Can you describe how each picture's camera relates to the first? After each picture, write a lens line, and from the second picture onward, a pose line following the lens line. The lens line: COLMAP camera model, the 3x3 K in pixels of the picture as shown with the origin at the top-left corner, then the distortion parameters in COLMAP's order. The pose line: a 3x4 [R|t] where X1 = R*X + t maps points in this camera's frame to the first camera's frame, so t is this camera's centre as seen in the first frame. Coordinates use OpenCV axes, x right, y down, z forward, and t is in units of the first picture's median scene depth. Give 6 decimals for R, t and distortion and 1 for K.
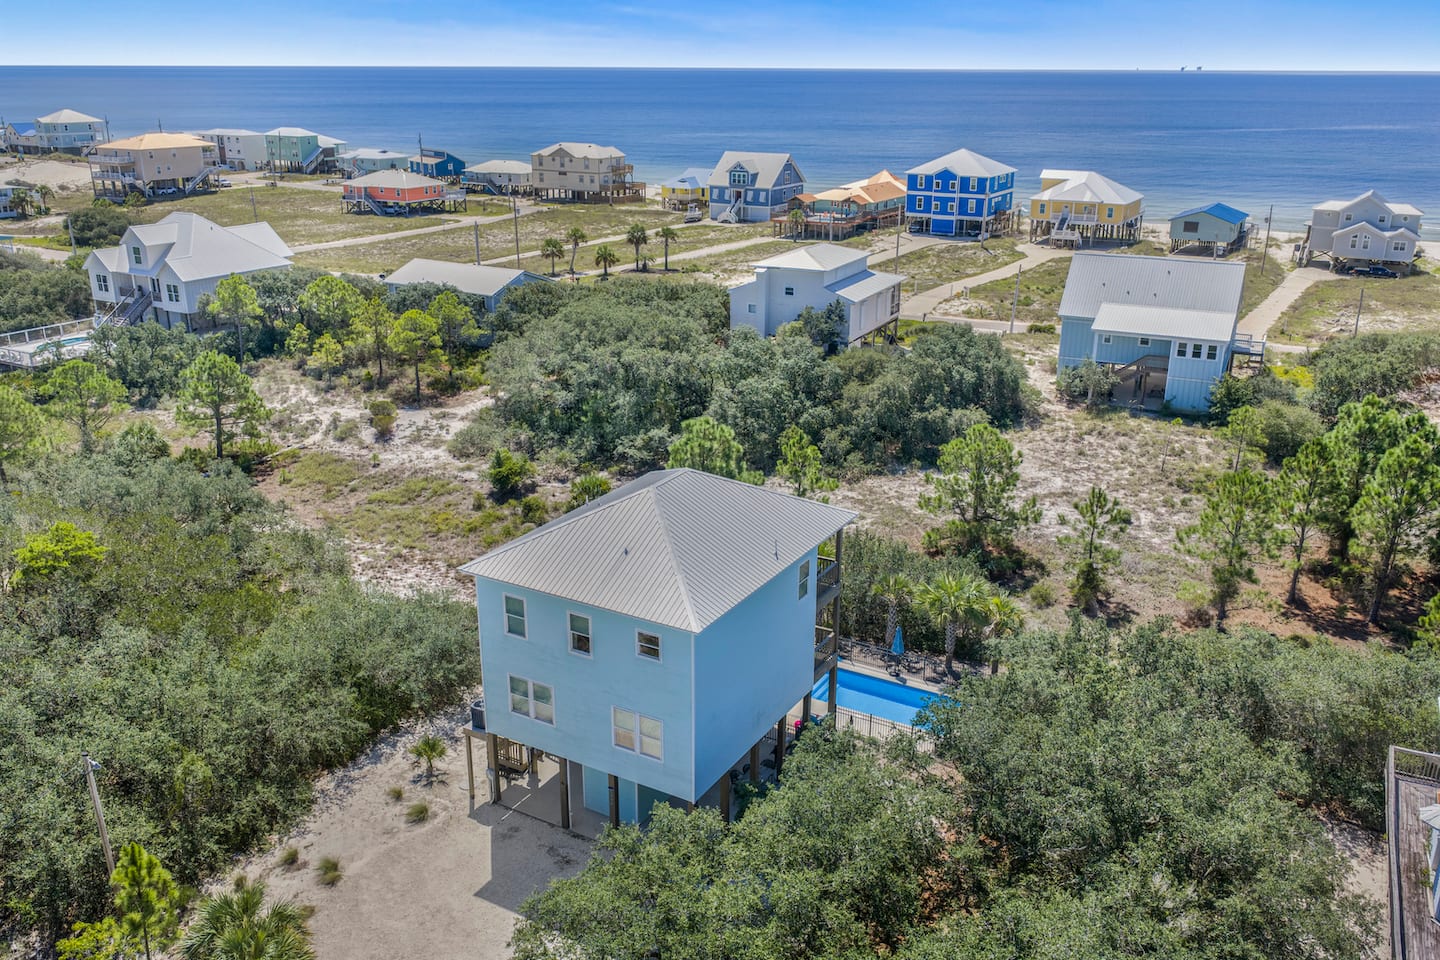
lens RADIAL K [[1192.8, 0, 720.0], [0, 1192.8, 480.0], [0, 0, 1]] dist [0.029136, -0.047848]
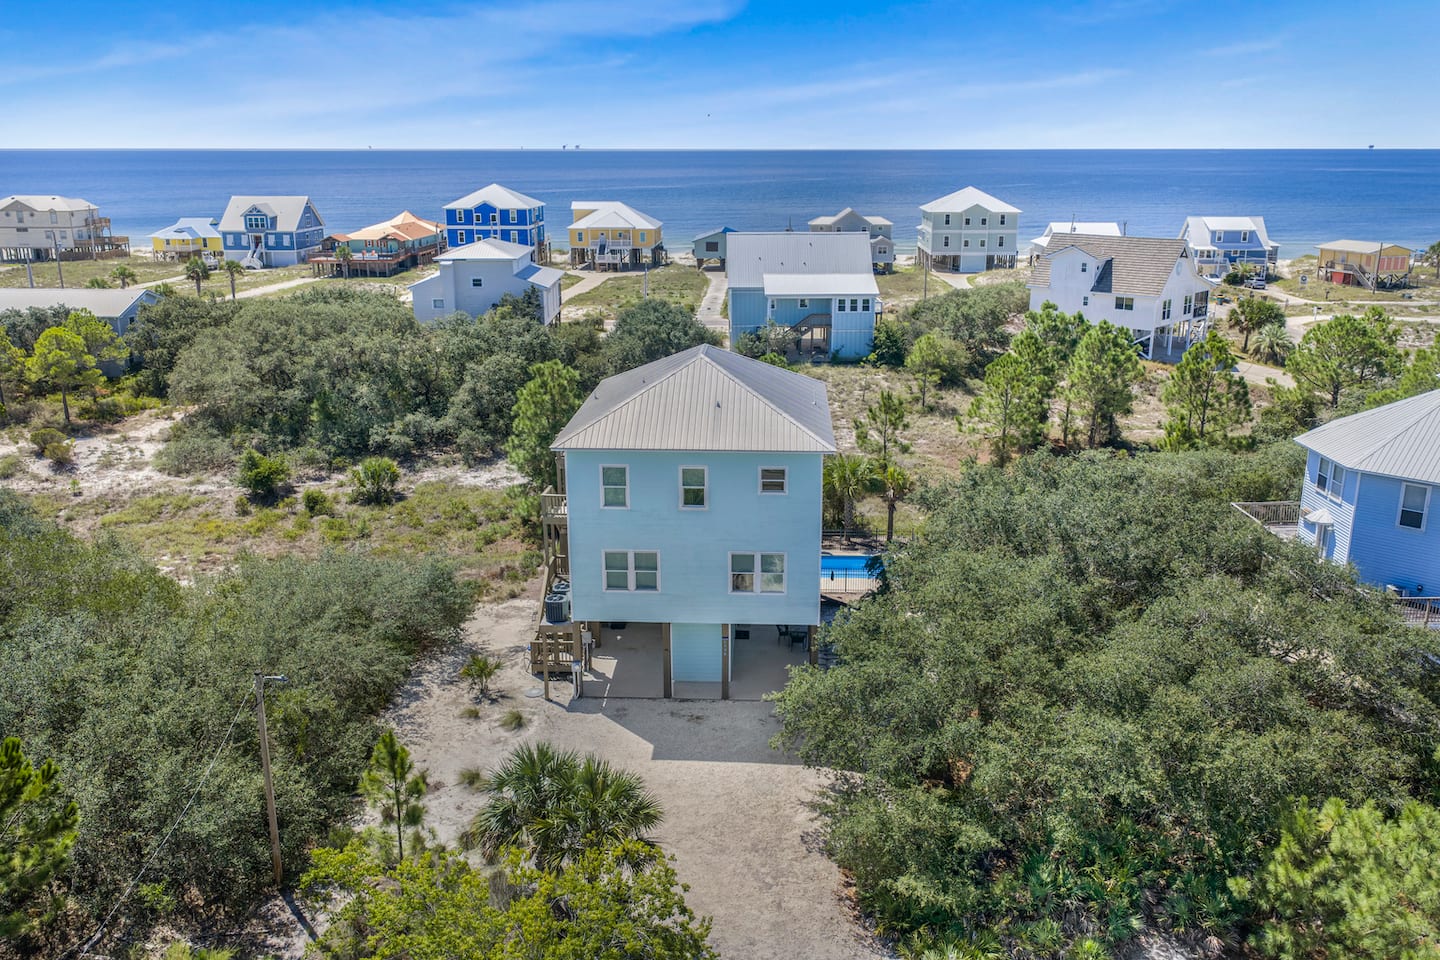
lens RADIAL K [[1192.8, 0, 720.0], [0, 1192.8, 480.0], [0, 0, 1]] dist [0.029136, -0.047848]
pose [[0.886810, -0.127628, 0.444162, -0.214549], [0.154701, 0.987643, -0.025079, 0.058401], [-0.435473, 0.090953, 0.895595, 0.025529]]
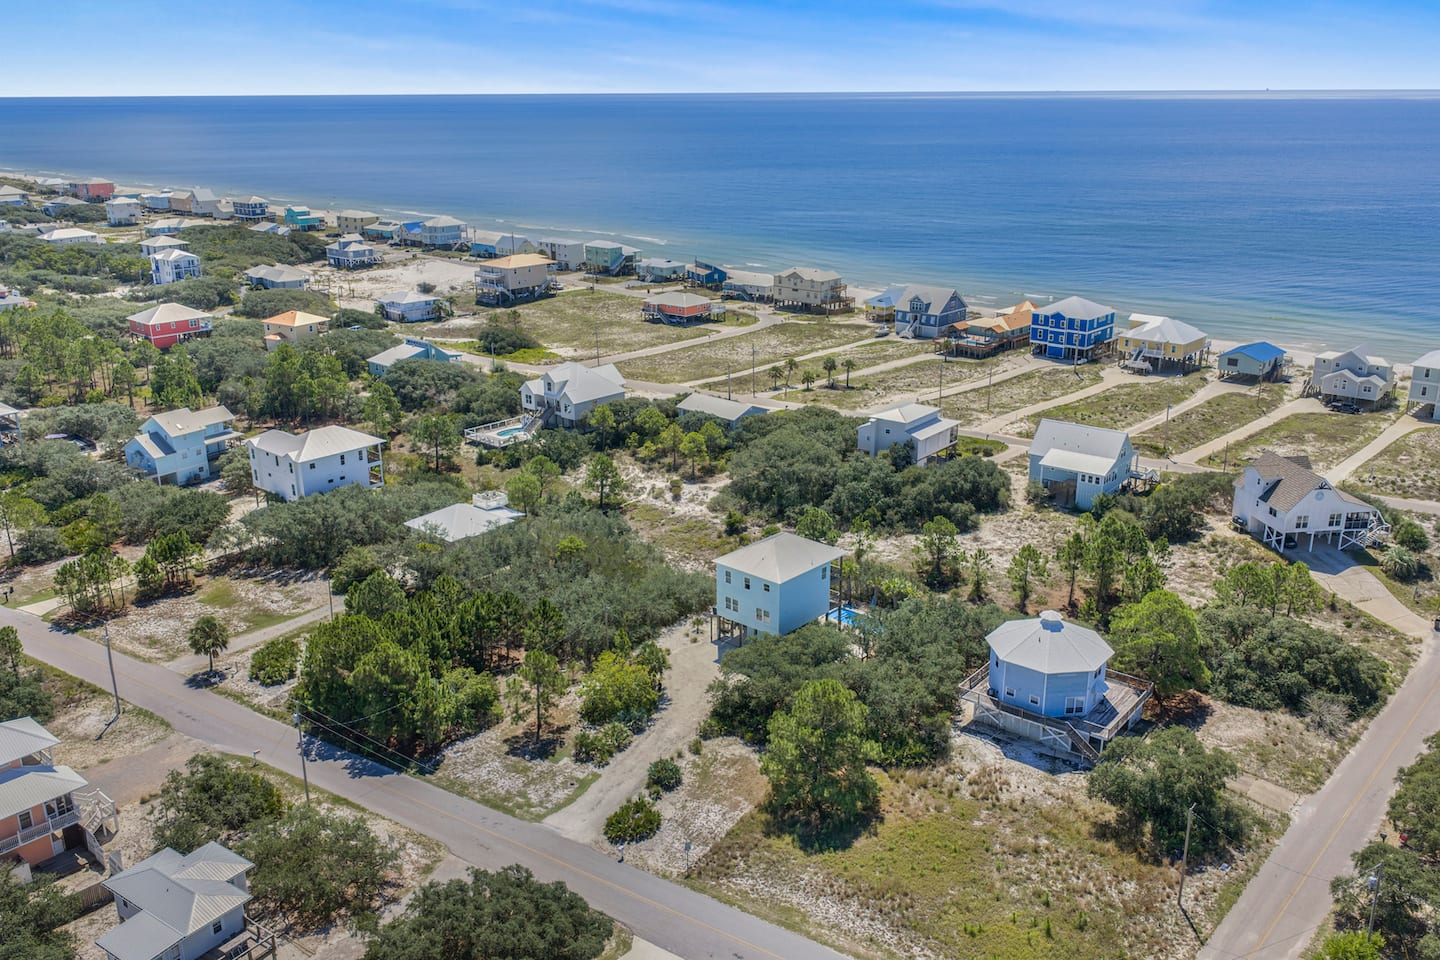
lens RADIAL K [[1192.8, 0, 720.0], [0, 1192.8, 480.0], [0, 0, 1]] dist [0.029136, -0.047848]
pose [[0.977776, 0.055588, -0.202150, 0.172265], [-0.058838, 0.998216, -0.010098, -0.043833], [0.201229, 0.021768, 0.979302, -0.840010]]
